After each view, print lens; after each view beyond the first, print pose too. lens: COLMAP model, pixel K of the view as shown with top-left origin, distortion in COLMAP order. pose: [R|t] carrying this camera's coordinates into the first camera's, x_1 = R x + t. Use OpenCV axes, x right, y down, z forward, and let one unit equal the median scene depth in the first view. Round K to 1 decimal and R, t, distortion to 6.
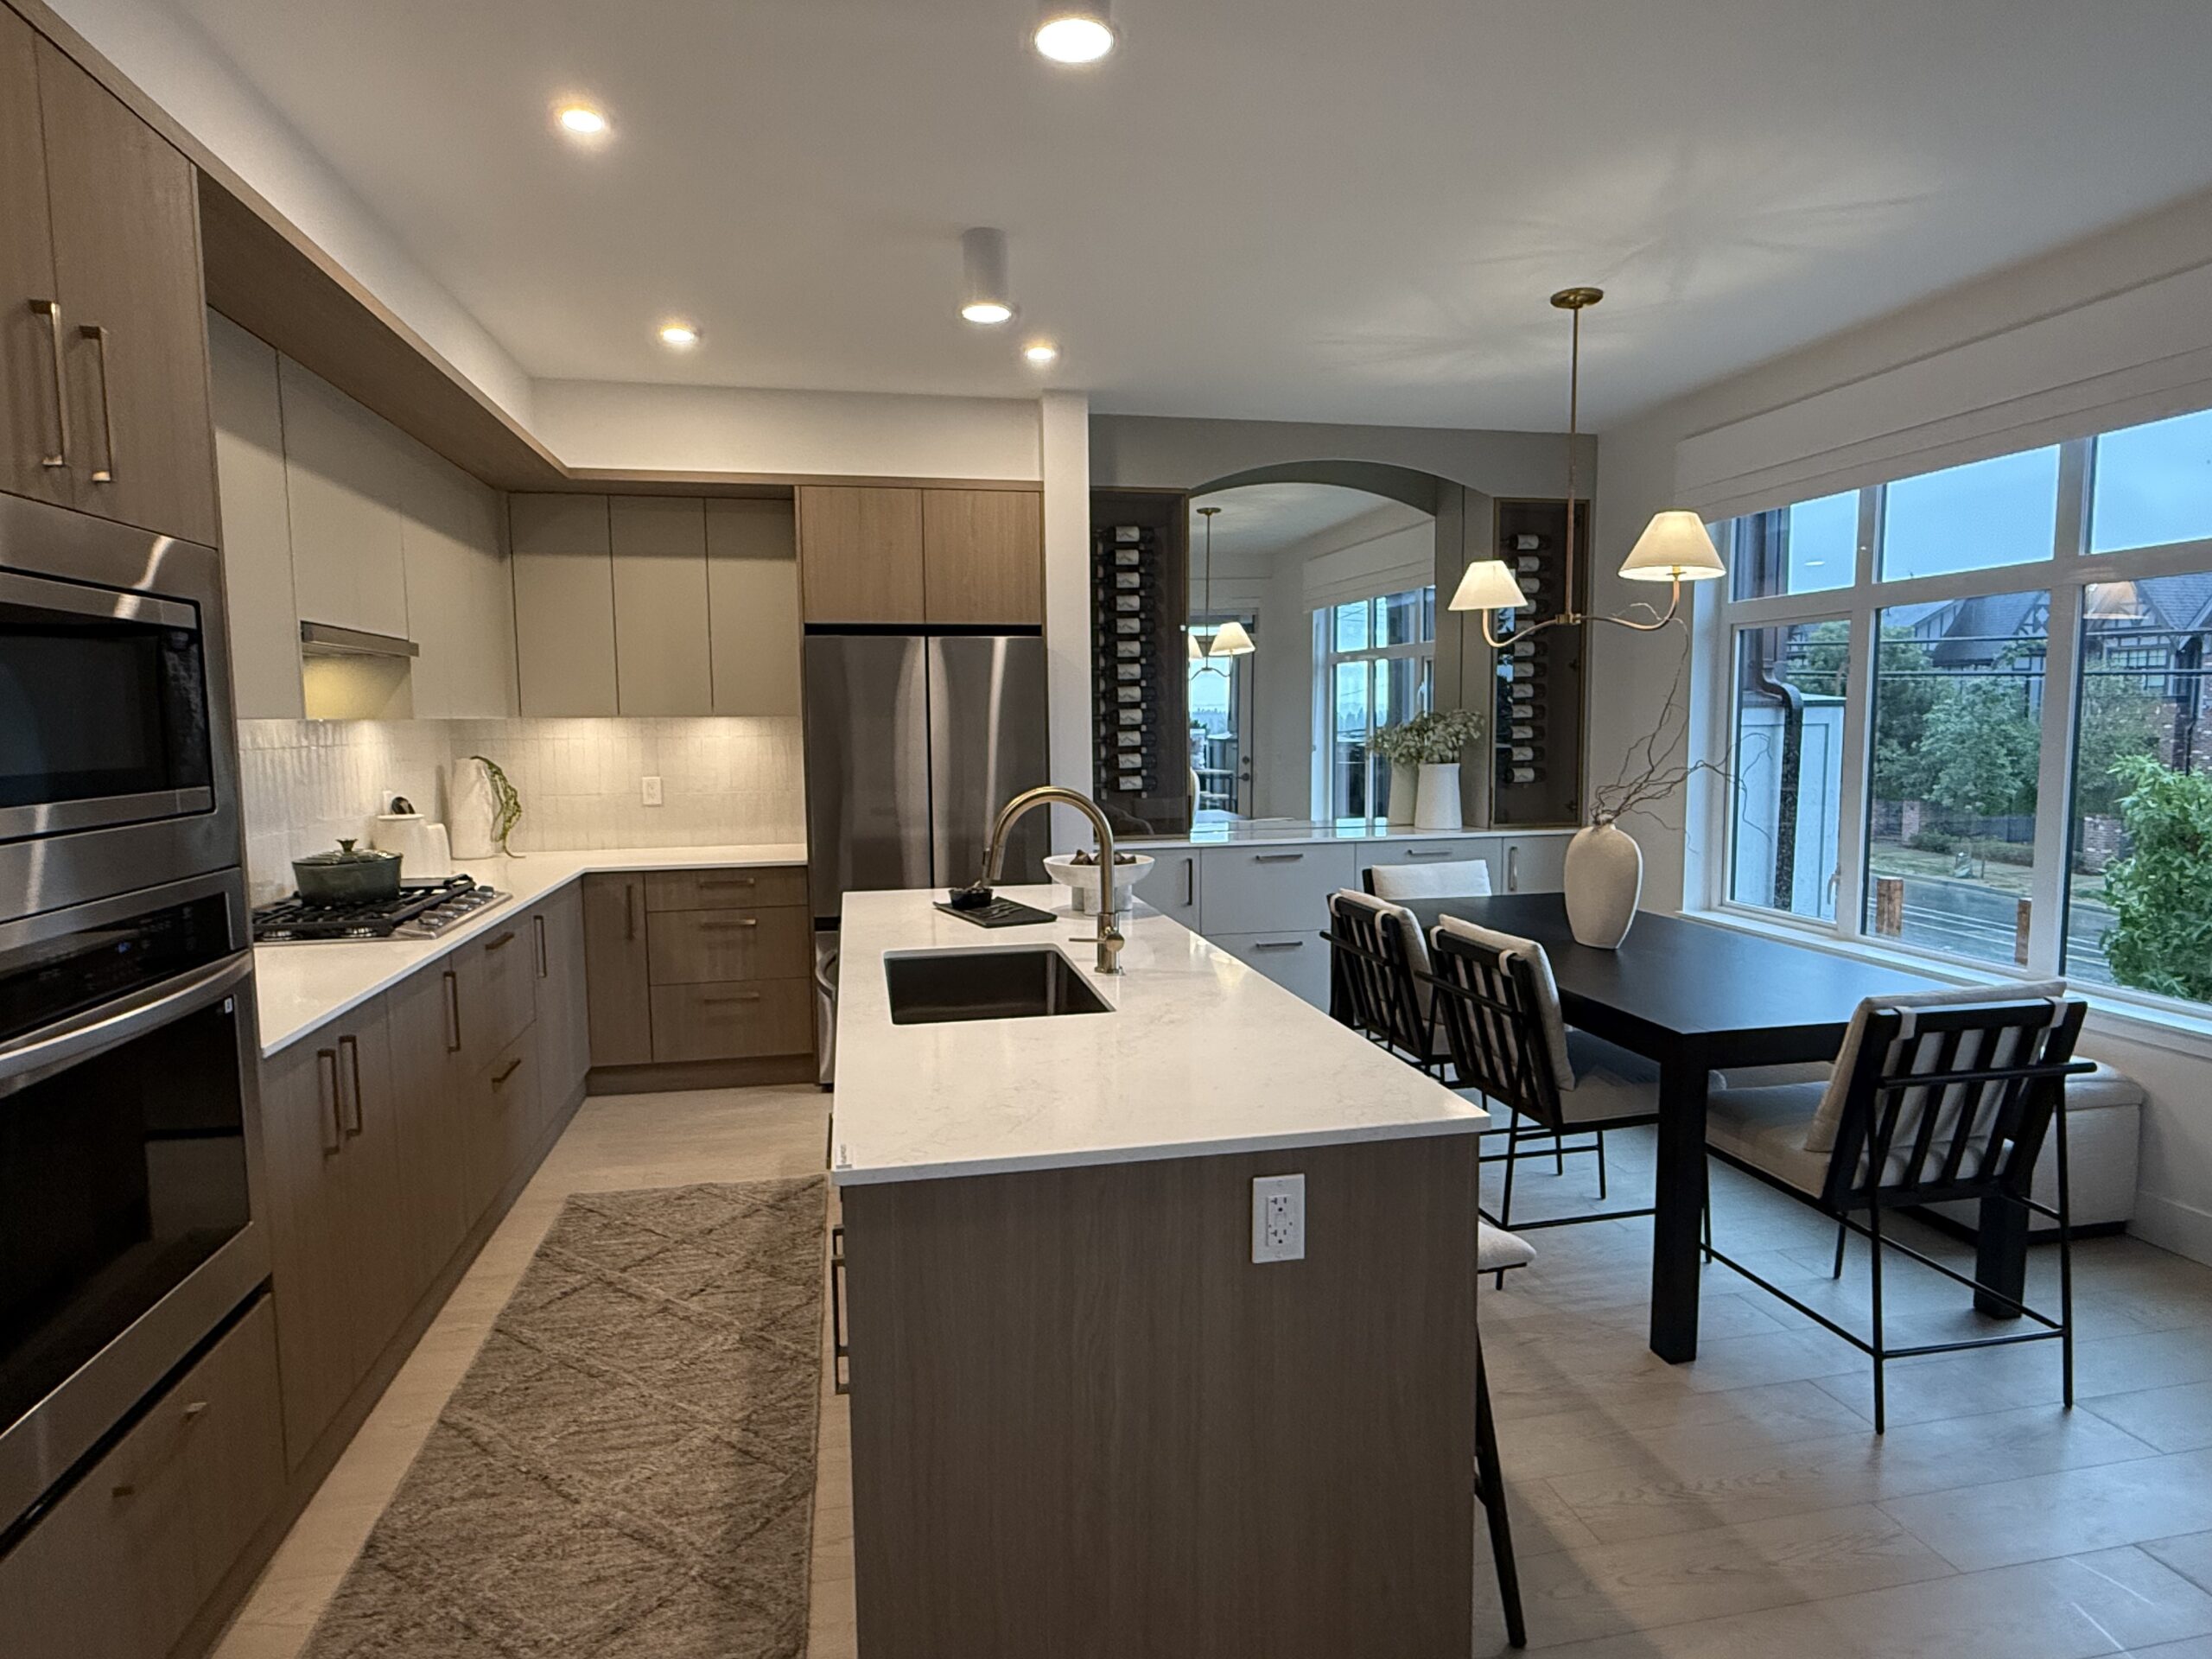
lens RADIAL K [[1230.5, 0, 1104.1], [0, 1230.5, 832.7], [0, 0, 1]] dist [0.000392, -0.000877]
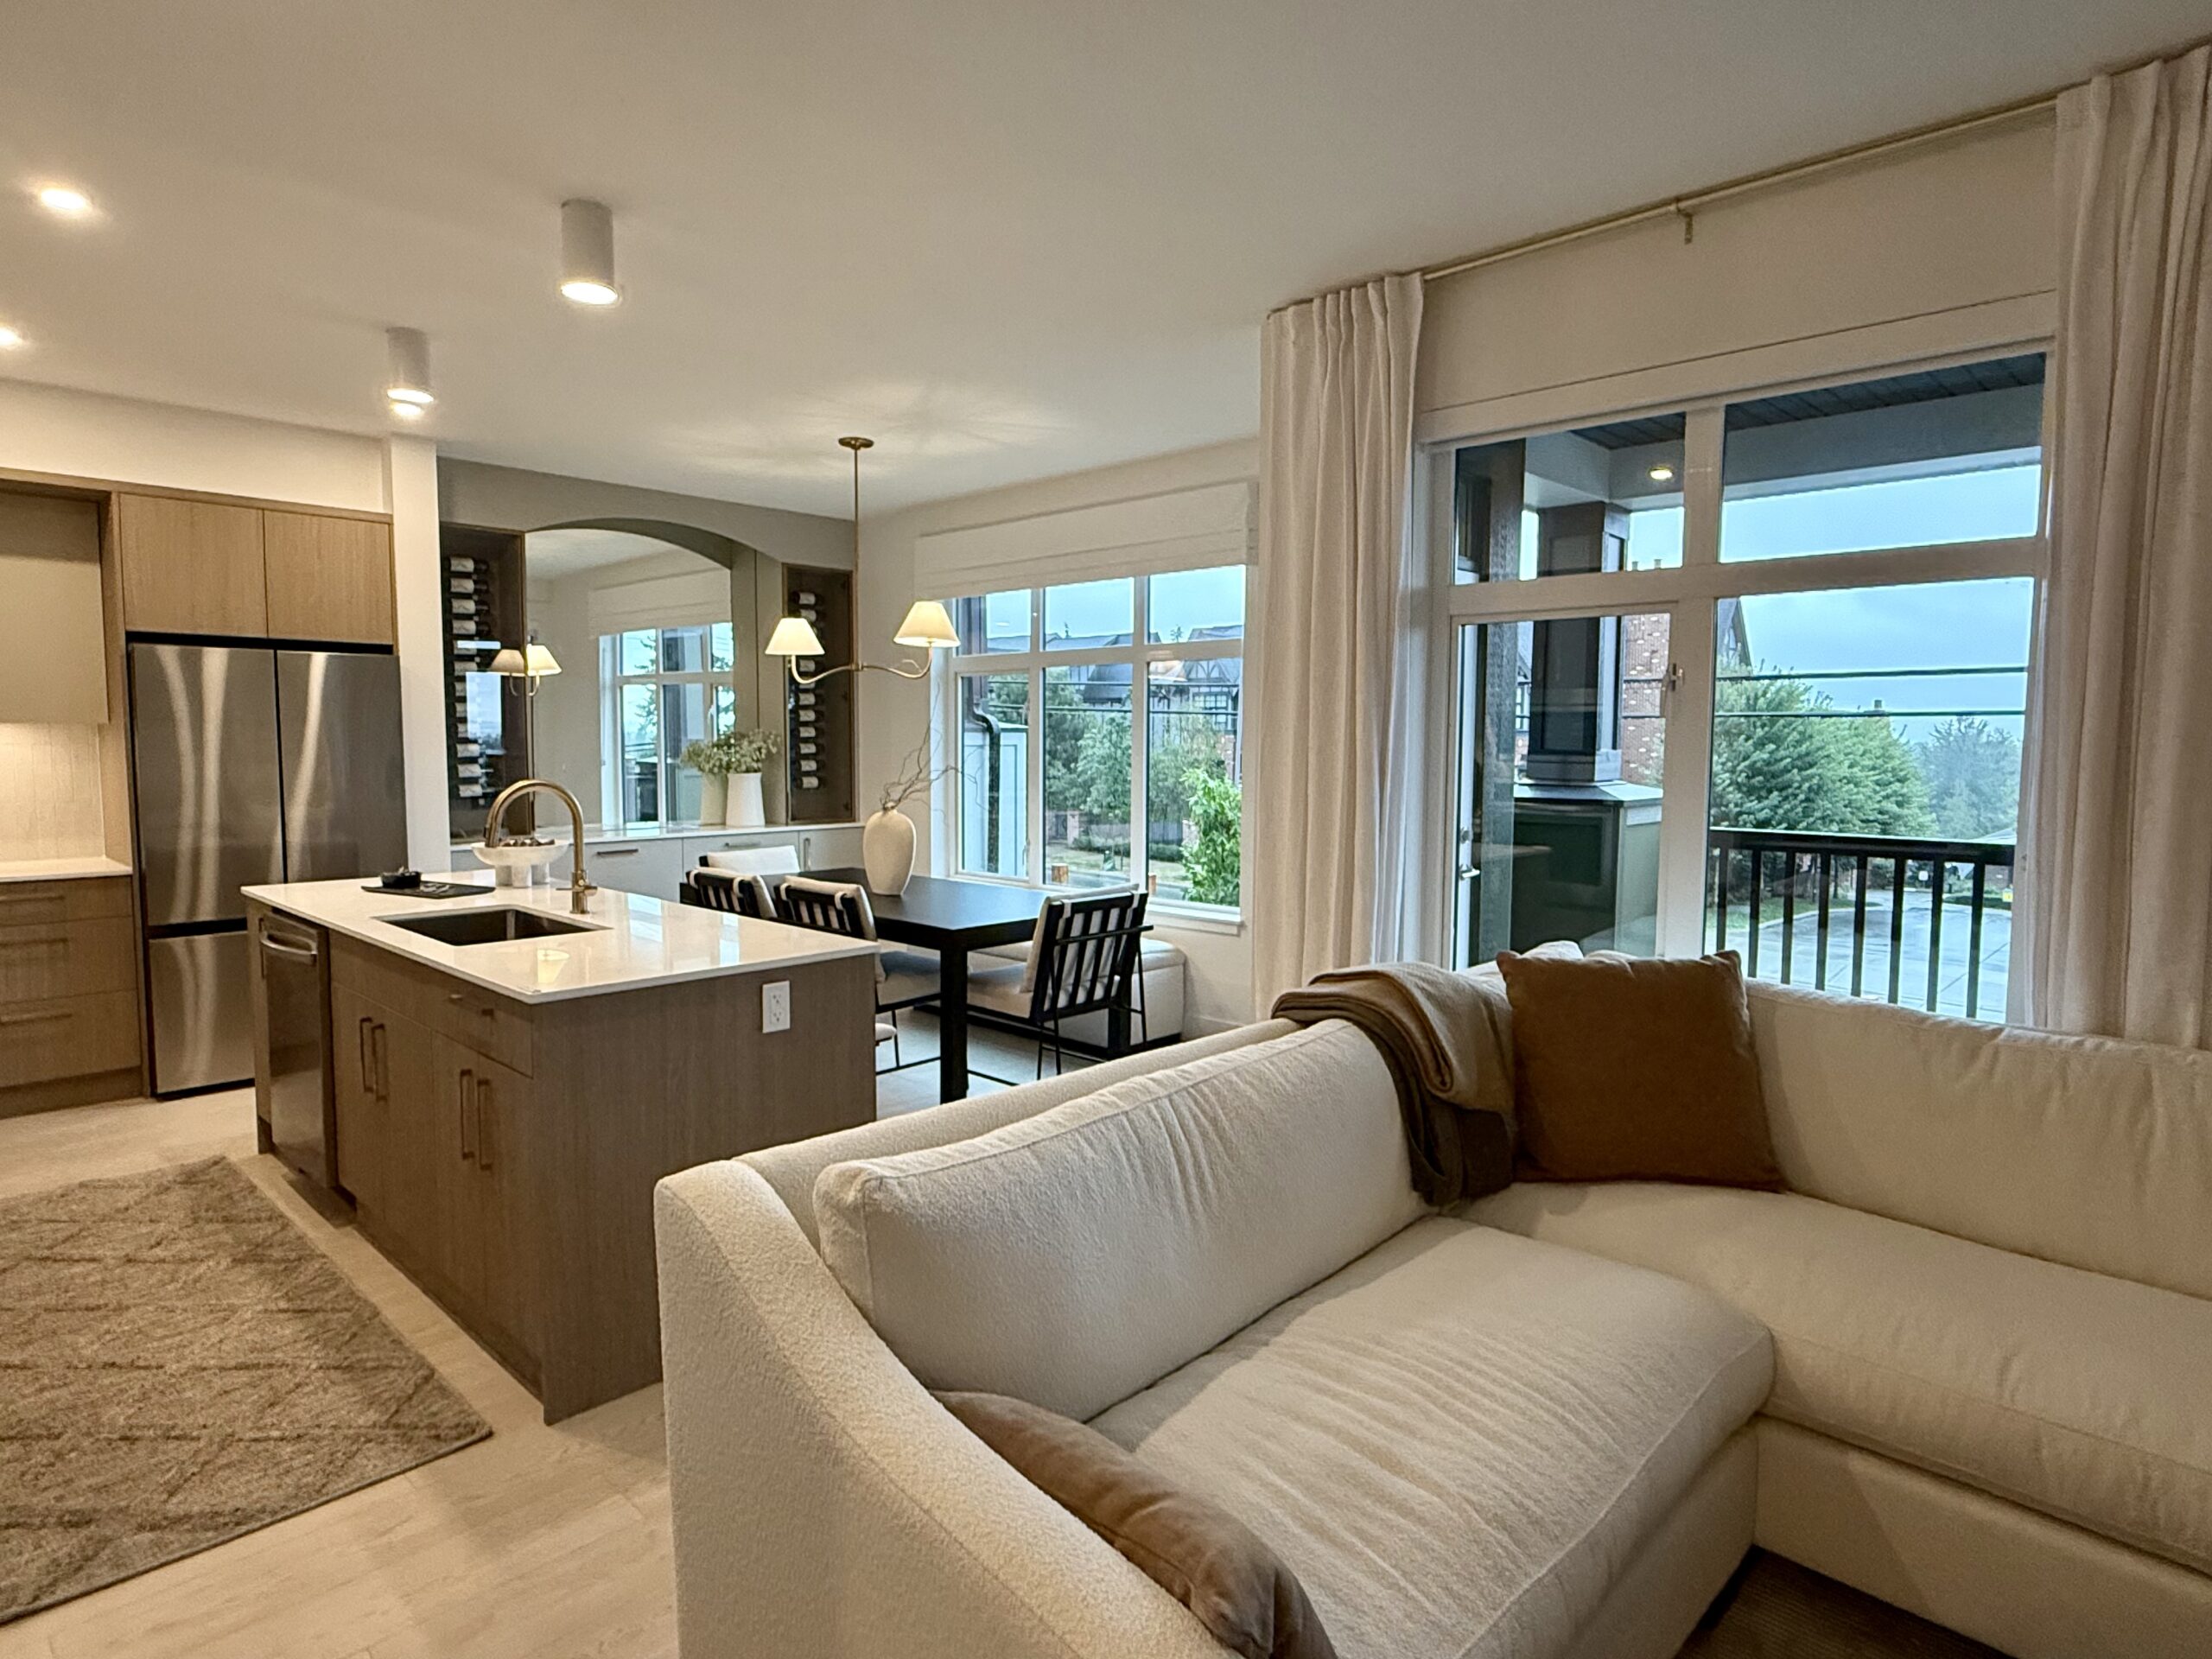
lens RADIAL K [[1230.5, 0, 1104.1], [0, 1230.5, 832.7], [0, 0, 1]] dist [0.000392, -0.000877]
pose [[0.822099, -0.029187, 0.568597, -0.165254], [0.039057, 0.999224, -0.005179, 0.029355], [-0.568004, 0.026465, 0.822600, -0.263447]]
